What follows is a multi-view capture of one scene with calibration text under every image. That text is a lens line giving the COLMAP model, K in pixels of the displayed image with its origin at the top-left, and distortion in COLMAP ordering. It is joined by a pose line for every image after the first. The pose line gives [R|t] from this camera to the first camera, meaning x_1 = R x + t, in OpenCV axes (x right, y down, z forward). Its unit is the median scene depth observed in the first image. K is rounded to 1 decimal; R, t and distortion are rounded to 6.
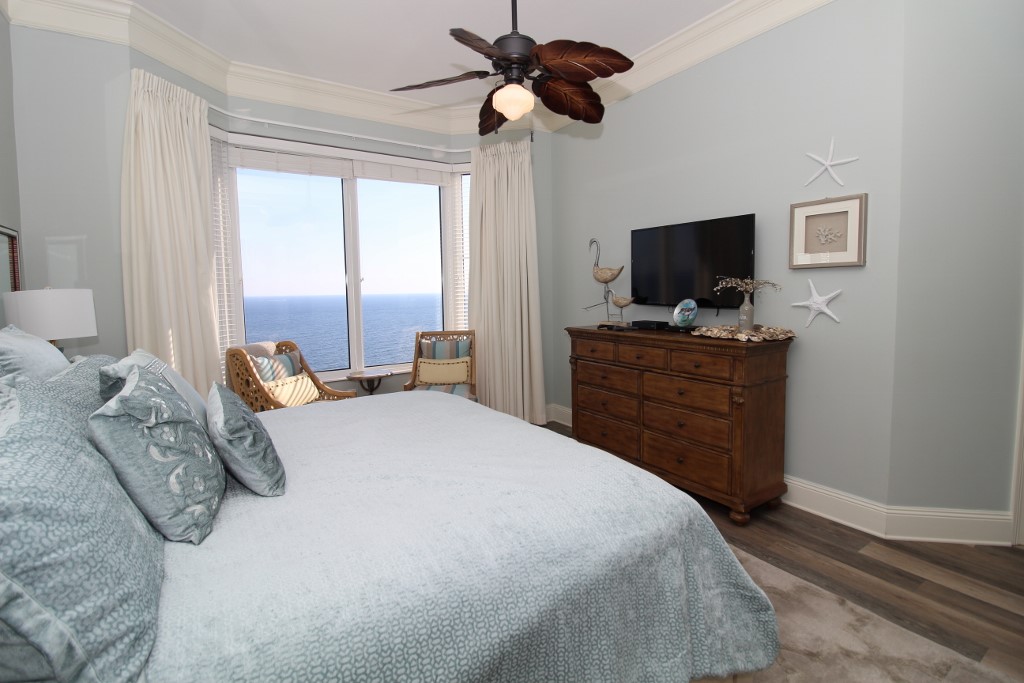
lens RADIAL K [[473.4, 0, 511.9], [0, 473.4, 333.5], [0, 0, 1]] dist [-0.010683, -0.000176]
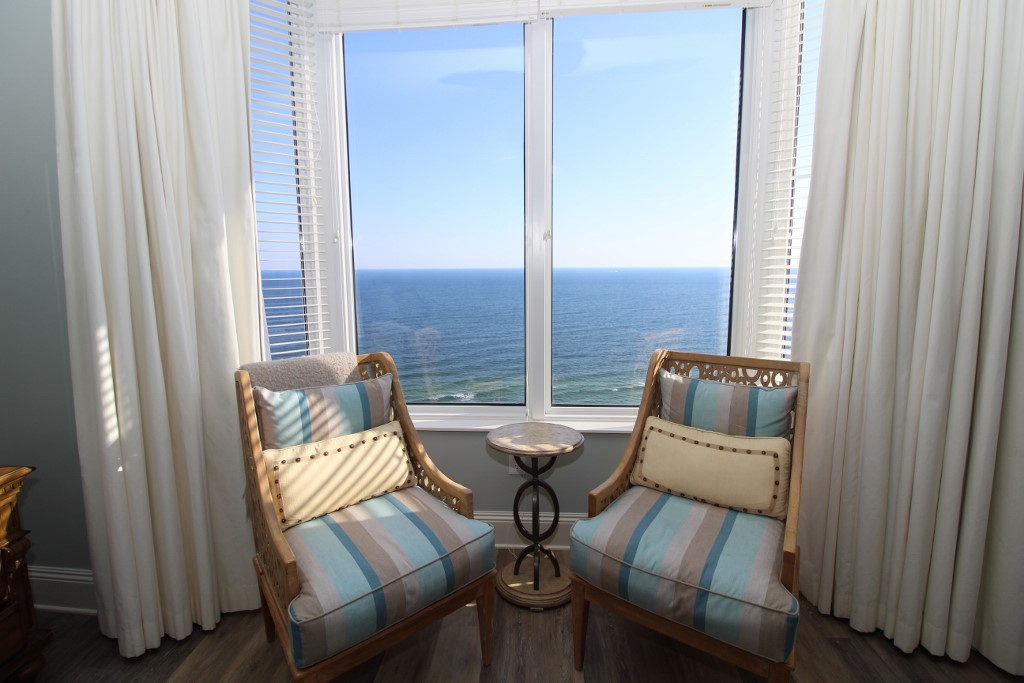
lens RADIAL K [[473.4, 0, 506.0], [0, 473.4, 320.0], [0, 0, 1]] dist [-0.010683, -0.000176]
pose [[0.796022, 0.084046, -0.599404, -0.051309], [-0.063820, 0.996447, 0.054964, -0.049406], [0.601893, -0.005499, 0.798558, 0.579253]]
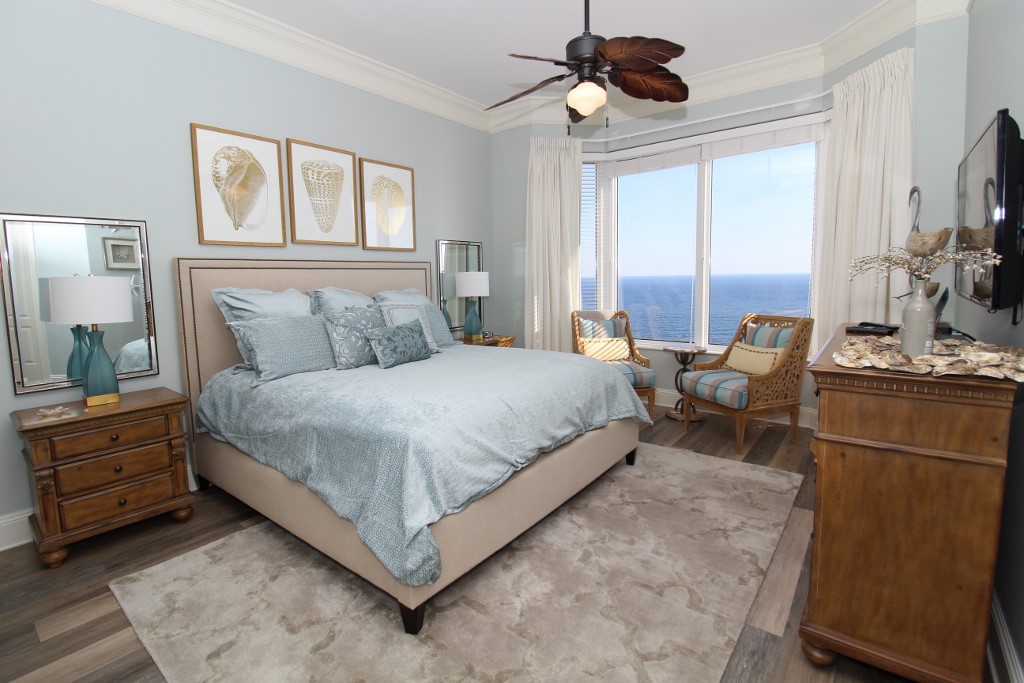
lens RADIAL K [[473.4, 0, 509.5], [0, 473.4, 340.8], [0, 0, 1]] dist [-0.010683, -0.000176]
pose [[0.316767, 0.135001, -0.938847, 0.543786], [-0.071879, 0.990390, 0.118161, -0.028379], [0.945776, 0.030054, 0.323427, 0.261747]]
